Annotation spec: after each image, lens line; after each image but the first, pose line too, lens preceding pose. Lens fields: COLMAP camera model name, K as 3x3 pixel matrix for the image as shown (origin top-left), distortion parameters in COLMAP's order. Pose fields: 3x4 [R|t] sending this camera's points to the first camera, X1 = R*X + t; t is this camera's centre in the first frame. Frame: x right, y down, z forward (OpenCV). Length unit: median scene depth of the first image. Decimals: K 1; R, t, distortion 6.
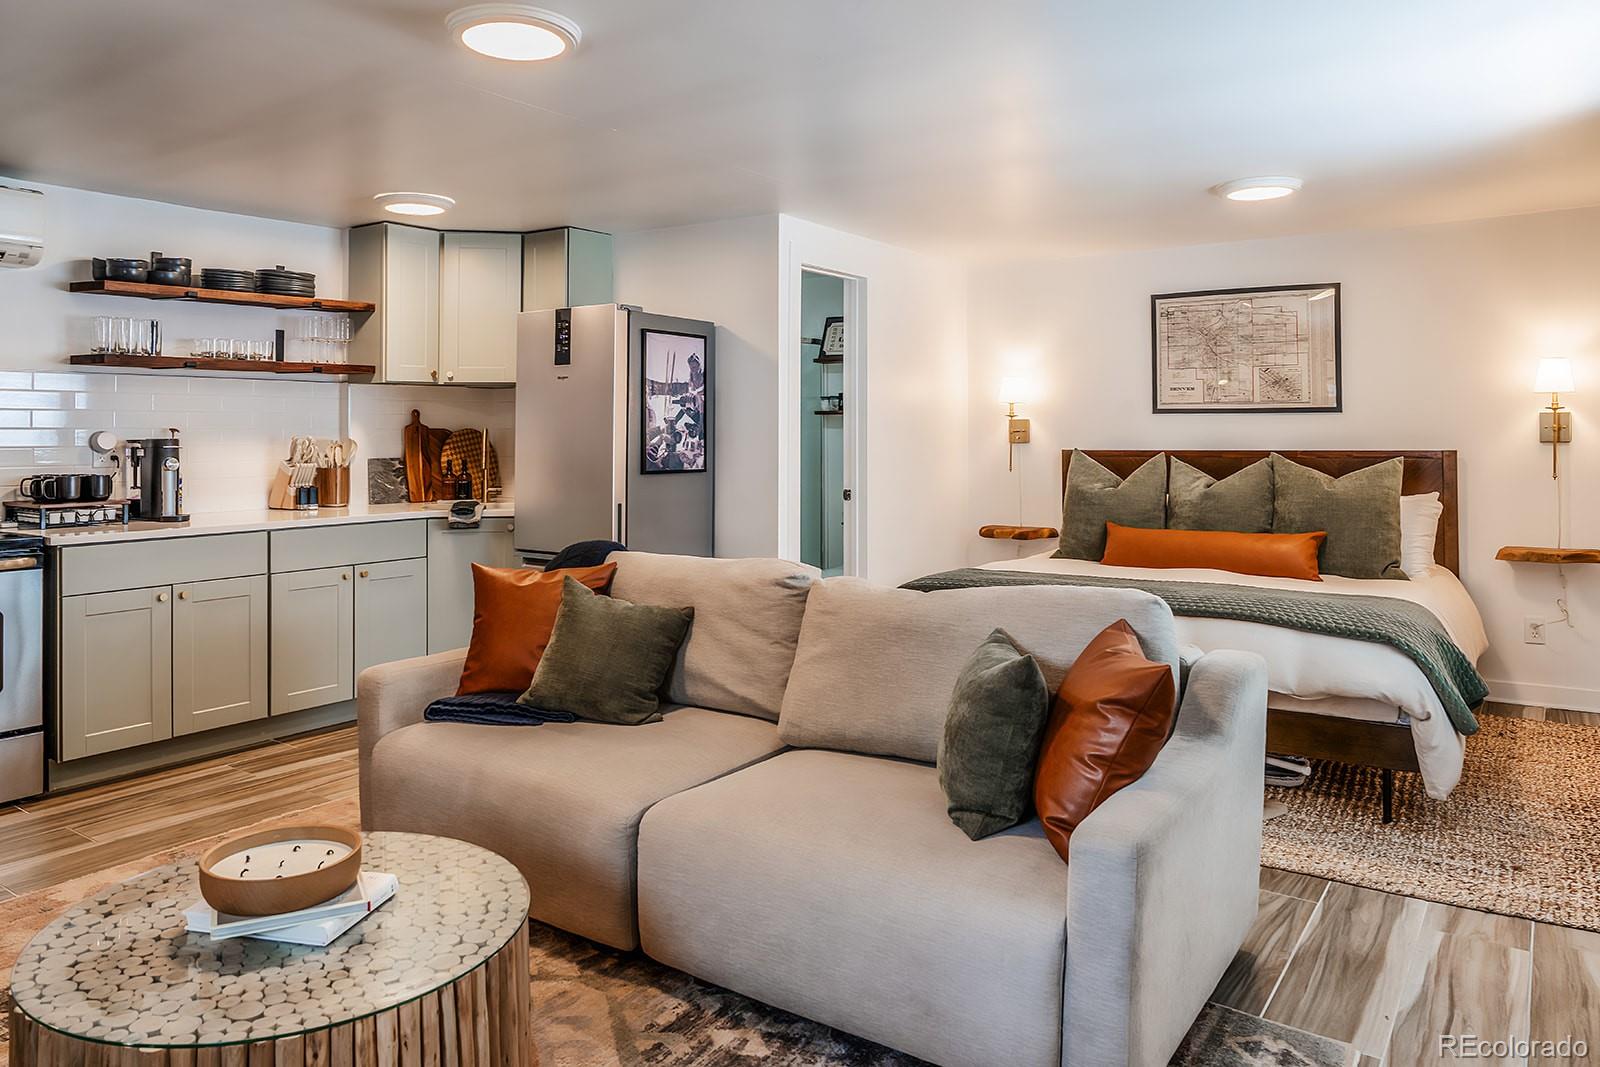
lens RADIAL K [[1178.3, 0, 798.1], [0, 1178.3, 455.4], [0, 0, 1]] dist [-0.004298, 0.002478]
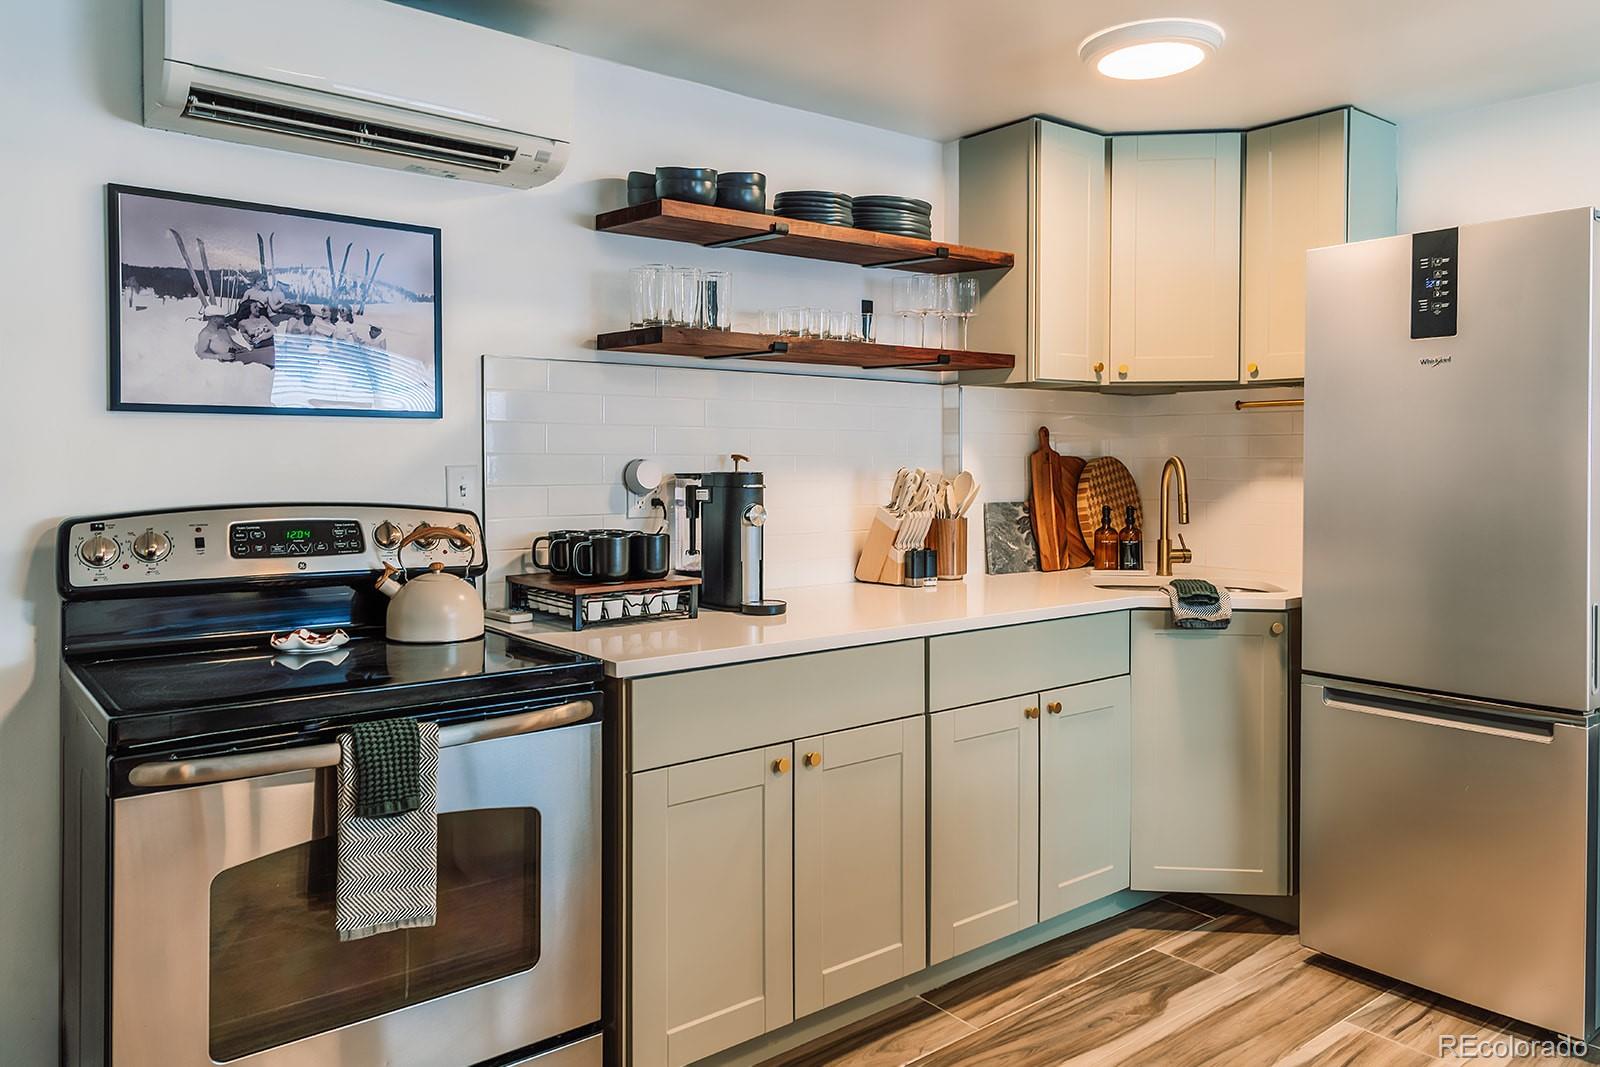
lens RADIAL K [[1109.8, 0, 800.0], [0, 1109.8, 533.5], [0, 0, 1]] dist [0.001249, 0.001689]
pose [[0.968331, 0.020493, -0.248829, -0.349952], [-0.008642, 0.998780, 0.048627, -0.010210], [0.249522, -0.044937, 0.967326, 0.438694]]
